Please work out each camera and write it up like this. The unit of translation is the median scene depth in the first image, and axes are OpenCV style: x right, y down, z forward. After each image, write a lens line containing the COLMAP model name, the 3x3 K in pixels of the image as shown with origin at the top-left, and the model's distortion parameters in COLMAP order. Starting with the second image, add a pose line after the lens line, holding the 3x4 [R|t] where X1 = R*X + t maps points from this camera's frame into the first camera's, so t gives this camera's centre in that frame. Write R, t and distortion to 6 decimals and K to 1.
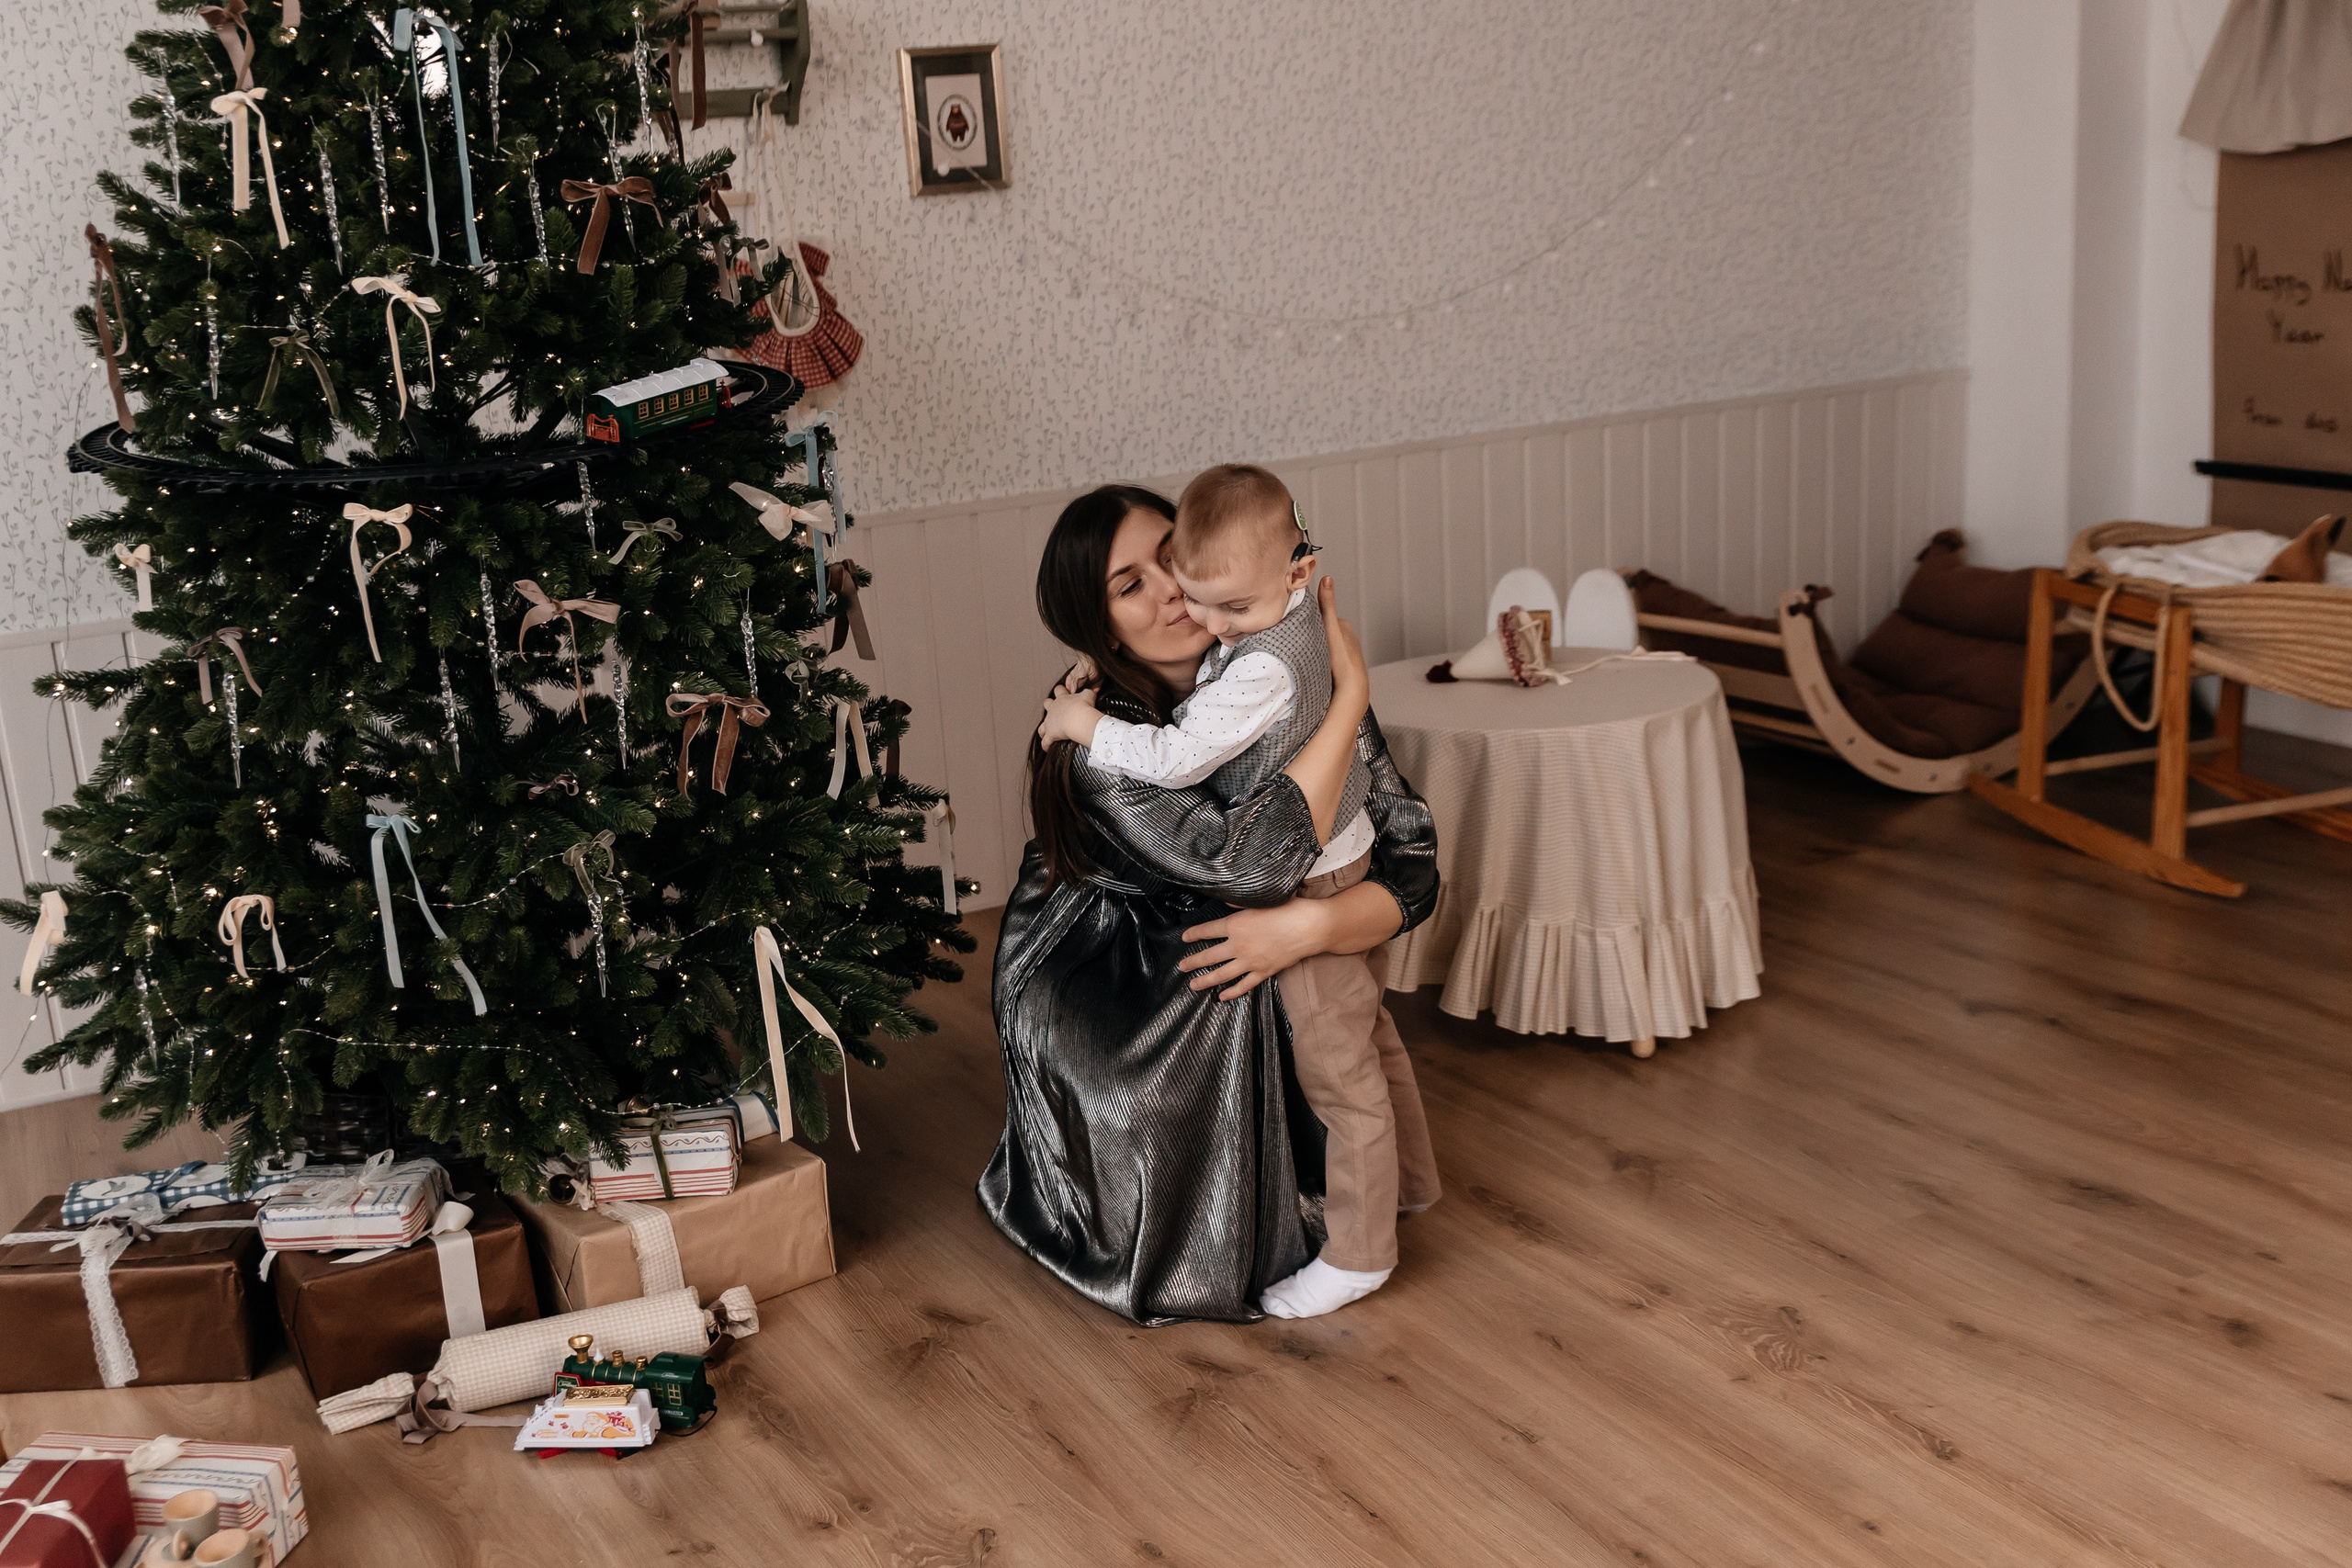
lens RADIAL K [[2523.0, 0, 1176.0], [0, 2523.0, 784.0], [0, 0, 1]] dist [-0.007387, 0.013856]
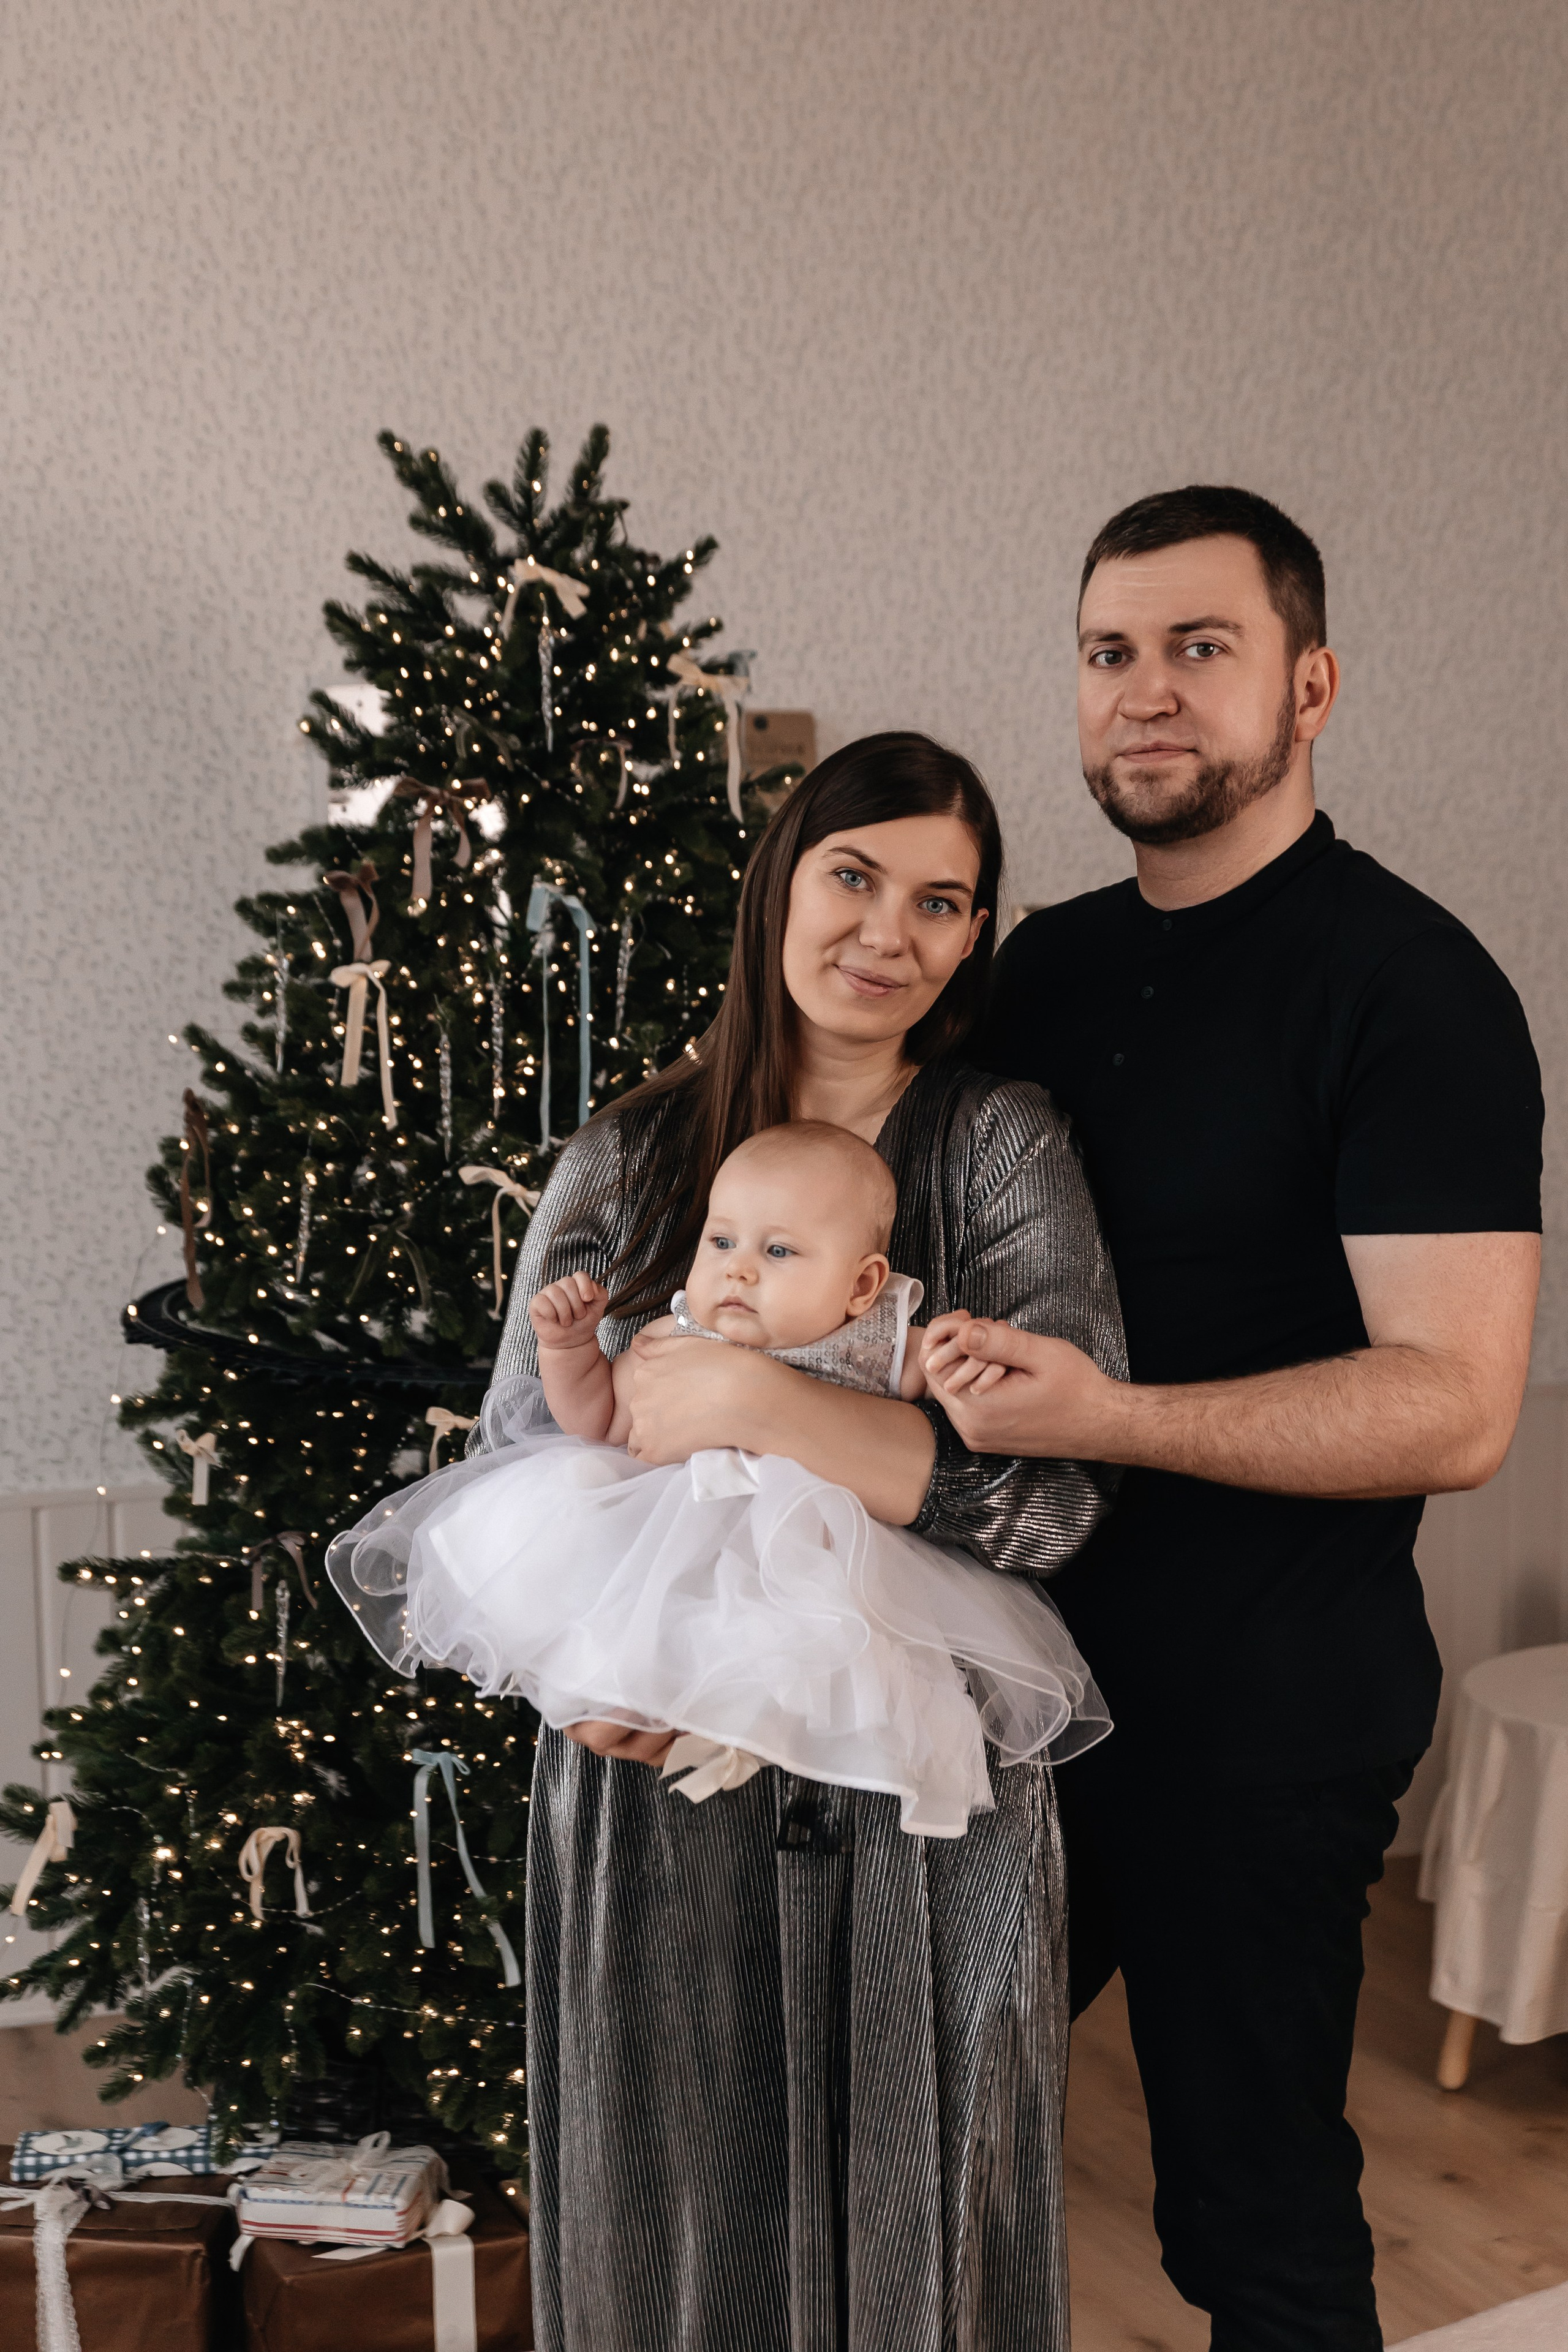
lens RADIAL K [[3281.8, 0, 784.0], [0, 3281.8, 1176.0], [0, 0, 1]] dist [0.001110, 0.004760]
pose [[0.989712, 0.066955, -0.126442, -0.051235], [-0.086241, 0.984330, -0.153806, -0.019605], [0.114163, 0.163128, 0.979978, -0.165568]]
